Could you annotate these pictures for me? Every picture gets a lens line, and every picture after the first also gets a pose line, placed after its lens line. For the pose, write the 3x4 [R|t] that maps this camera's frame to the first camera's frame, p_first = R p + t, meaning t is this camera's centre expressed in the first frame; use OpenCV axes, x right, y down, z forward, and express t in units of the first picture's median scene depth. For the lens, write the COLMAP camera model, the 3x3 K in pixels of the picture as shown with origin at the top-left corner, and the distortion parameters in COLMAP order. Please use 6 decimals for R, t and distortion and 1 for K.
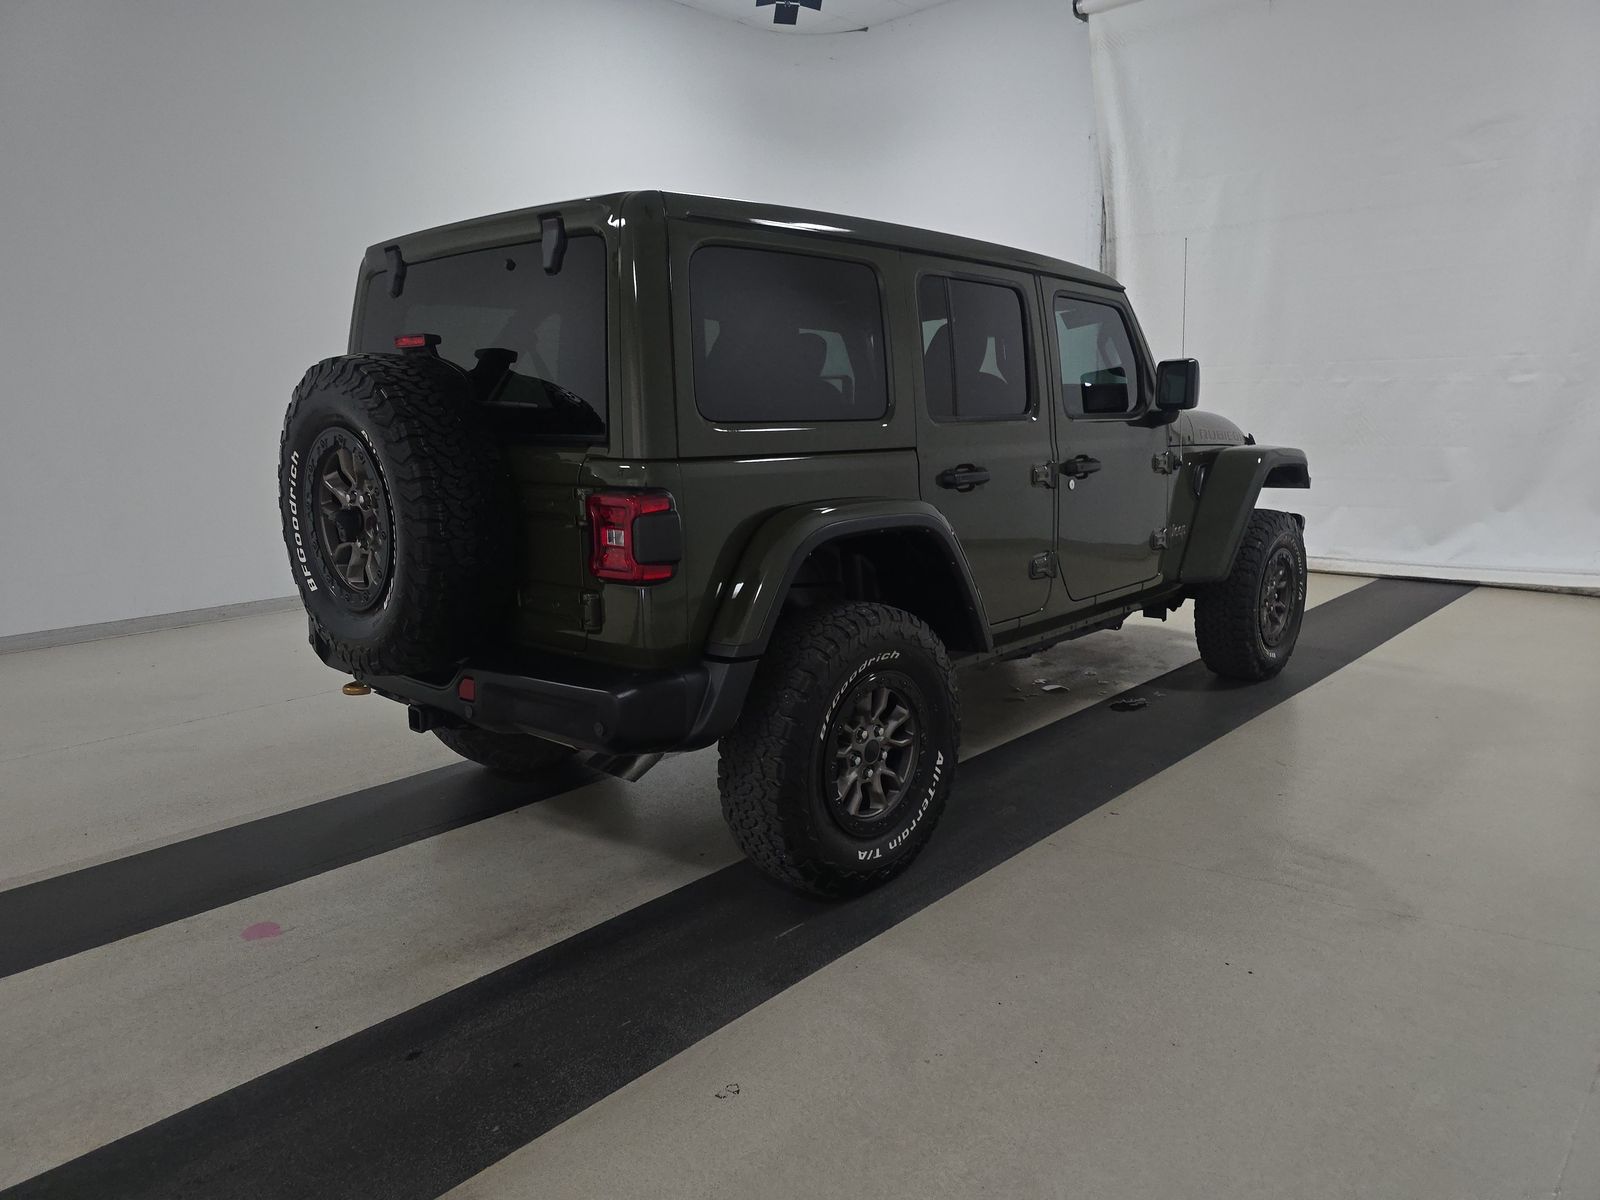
lens RADIAL K [[1073.2, 0, 800.0], [0, 1073.2, 600.0], [0, 0, 1]] dist [0.010938, -0.001663]
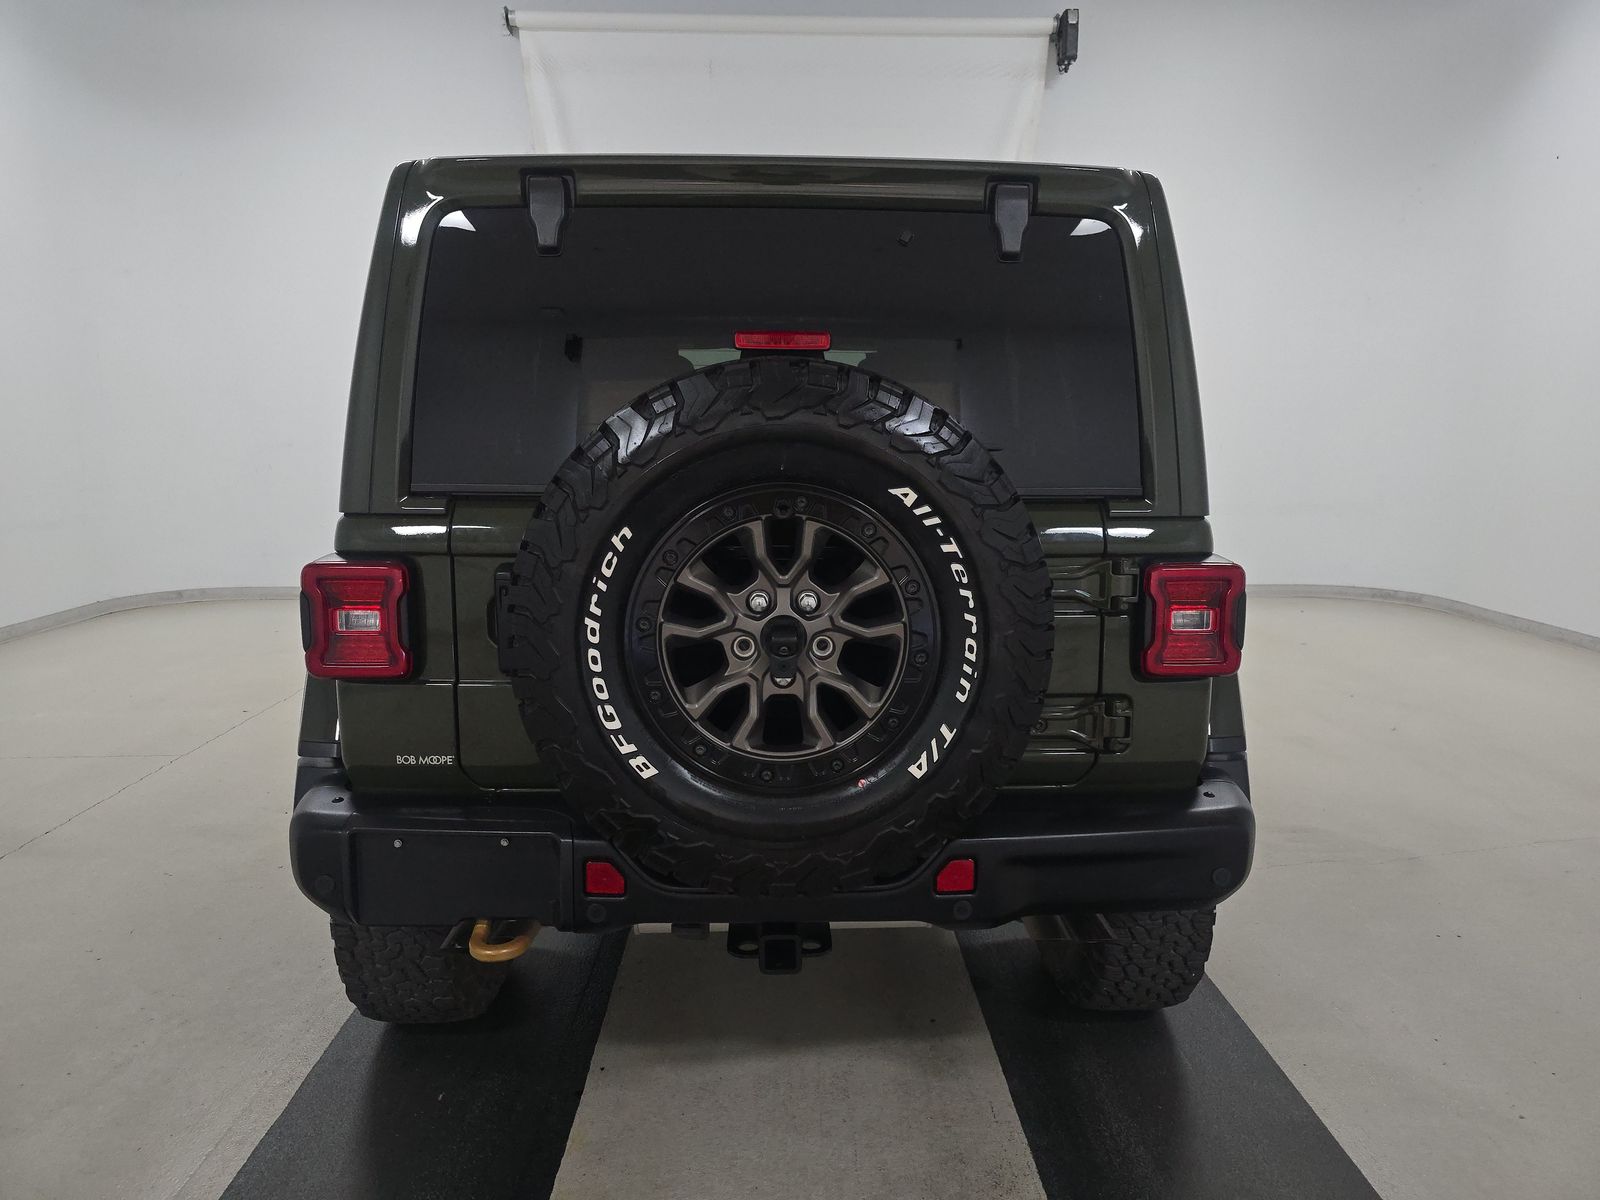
lens RADIAL K [[1073.2, 0, 800.0], [0, 1073.2, 600.0], [0, 0, 1]] dist [0.010938, -0.001663]
pose [[0.709188, -0.082375, 0.700190, -0.695378], [0.103187, 0.994583, 0.012495, -0.087706], [-0.697427, 0.063389, 0.713847, 0.502512]]
